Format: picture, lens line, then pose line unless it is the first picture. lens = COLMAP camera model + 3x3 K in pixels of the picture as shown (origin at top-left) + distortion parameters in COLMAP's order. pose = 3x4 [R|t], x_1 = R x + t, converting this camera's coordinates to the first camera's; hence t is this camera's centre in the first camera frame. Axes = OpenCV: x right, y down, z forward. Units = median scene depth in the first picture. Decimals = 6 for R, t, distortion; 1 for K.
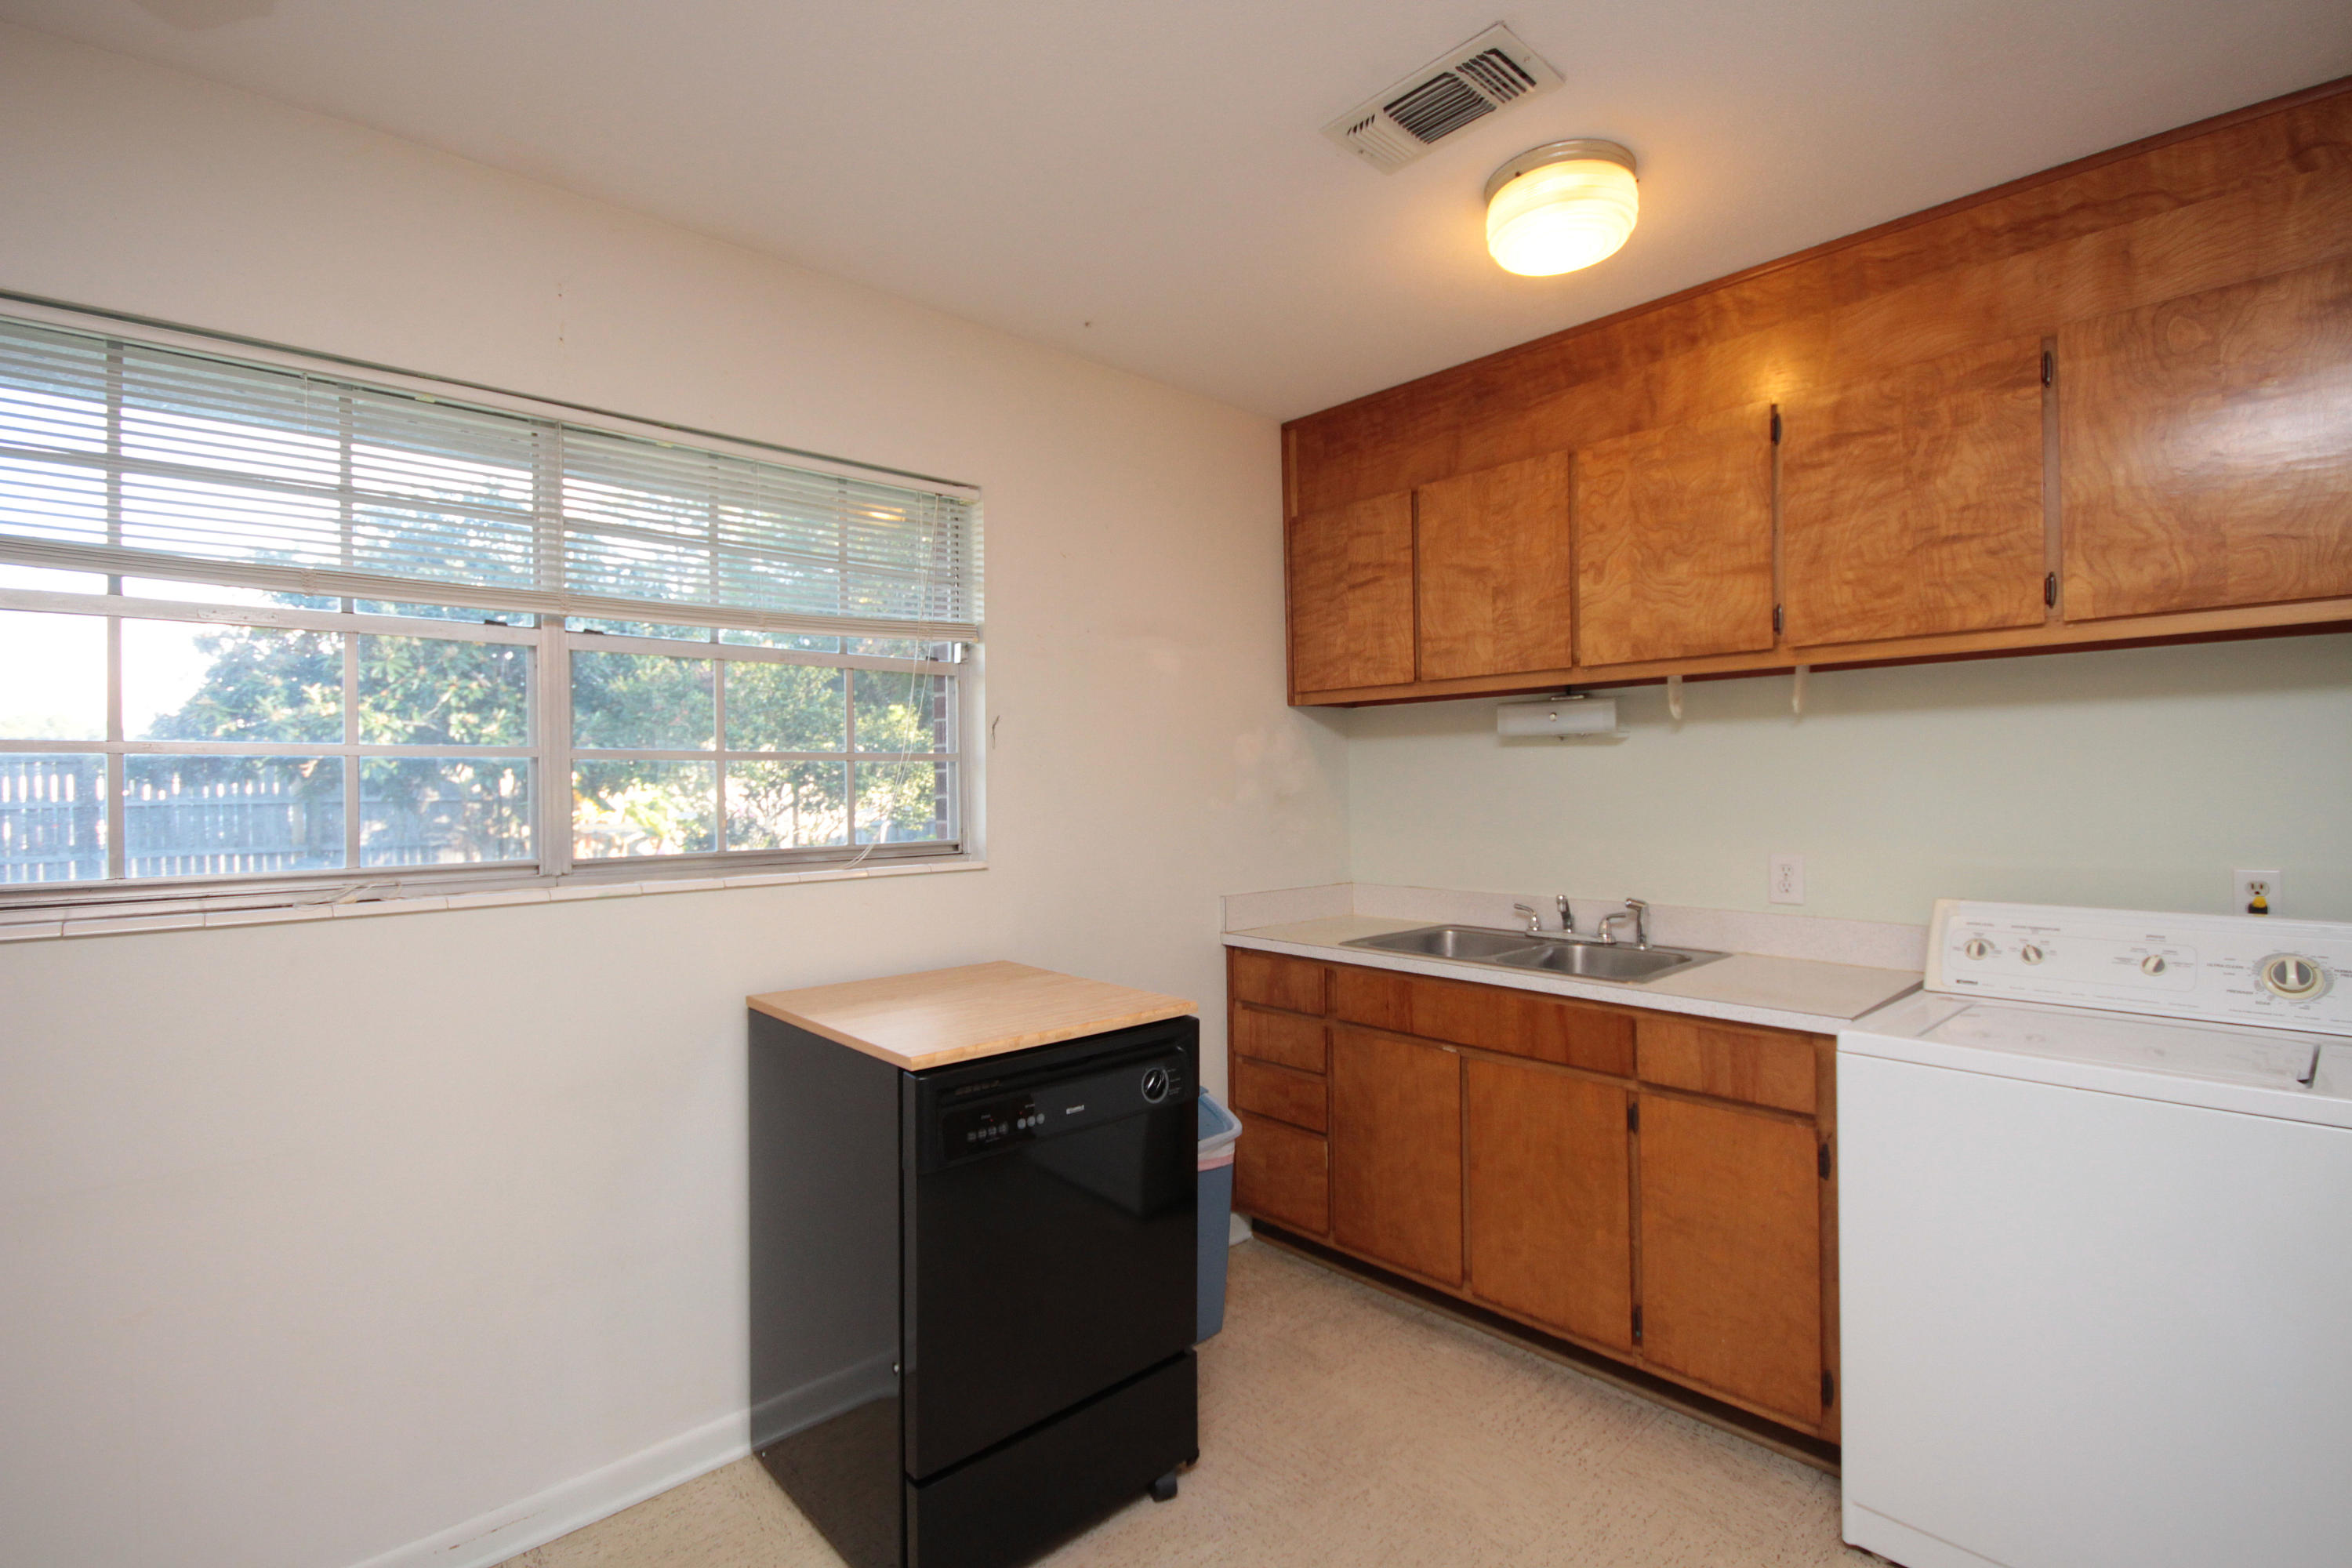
lens RADIAL K [[1082.6, 0, 1185.9], [0, 1082.6, 786.5], [0, 0, 1]] dist [0.004106, -0.007543]
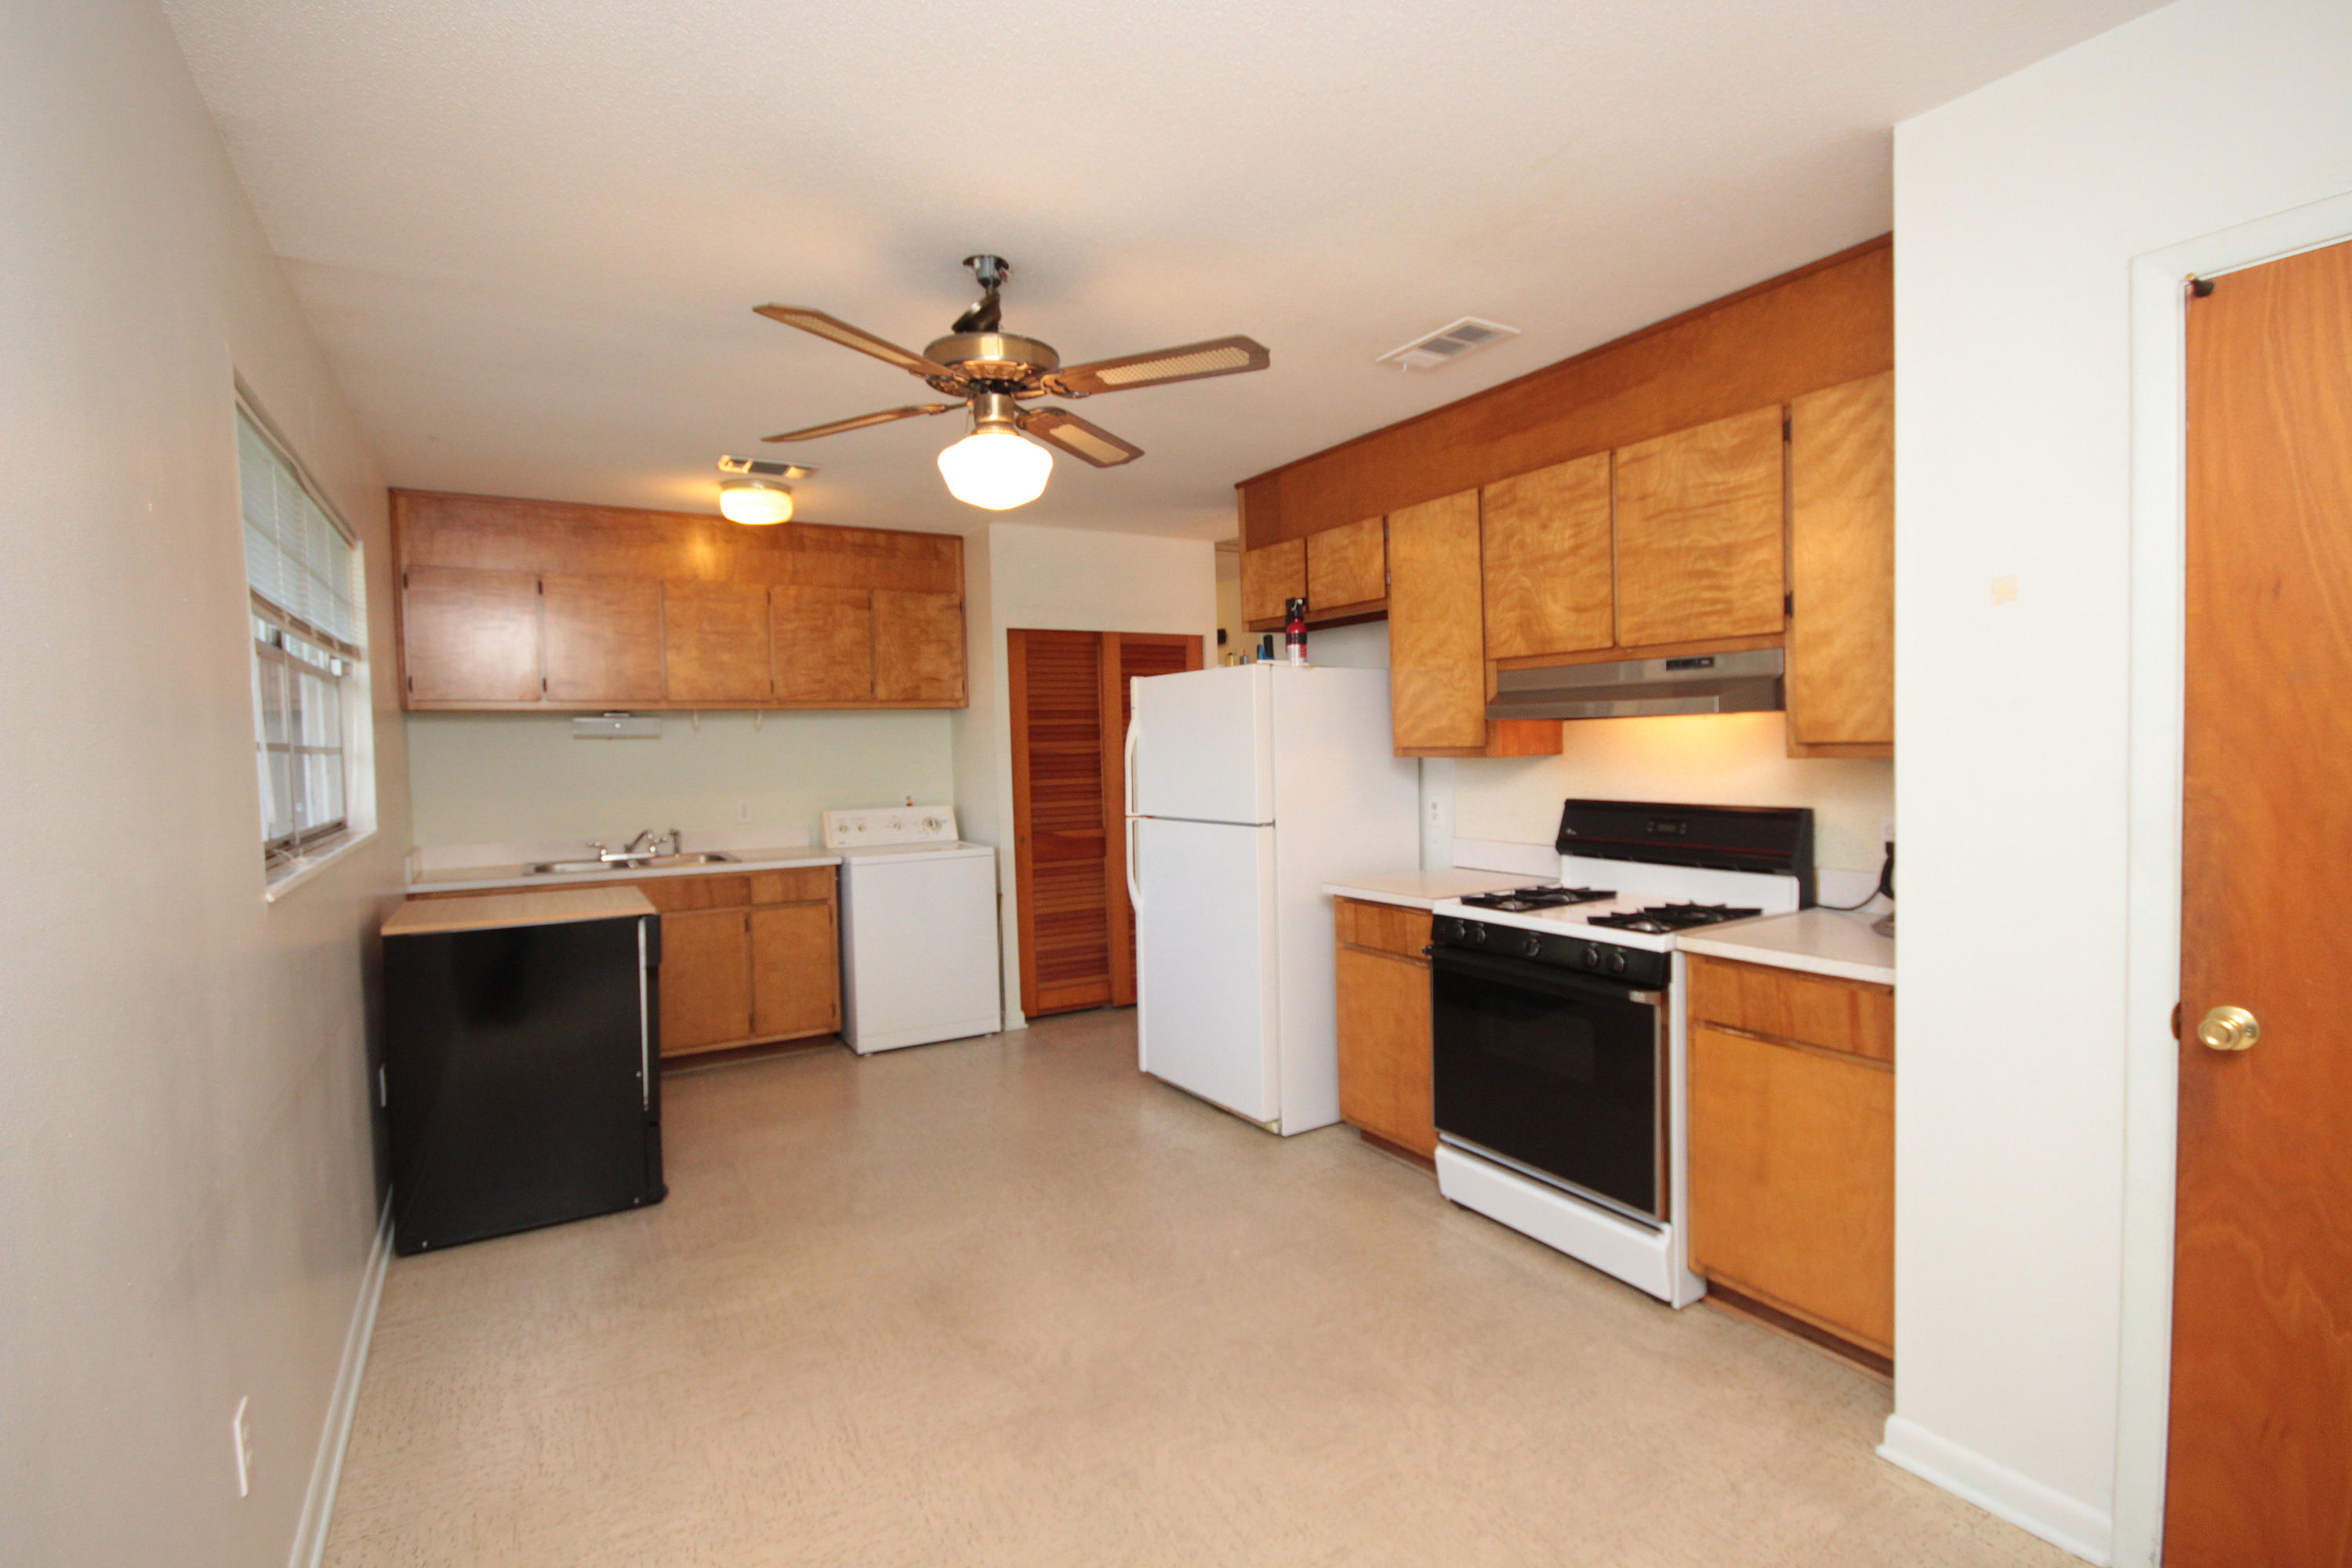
lens RADIAL K [[1137.2, 0, 1219.9], [0, 1137.2, 783.4], [0, 0, 1]] dist [0.002759, 0.000416]
pose [[0.179528, -0.028781, 0.983332, -1.397597], [0.022623, 0.999428, 0.025122, 0.000884], [-0.983493, 0.017736, 0.180076, -0.257070]]
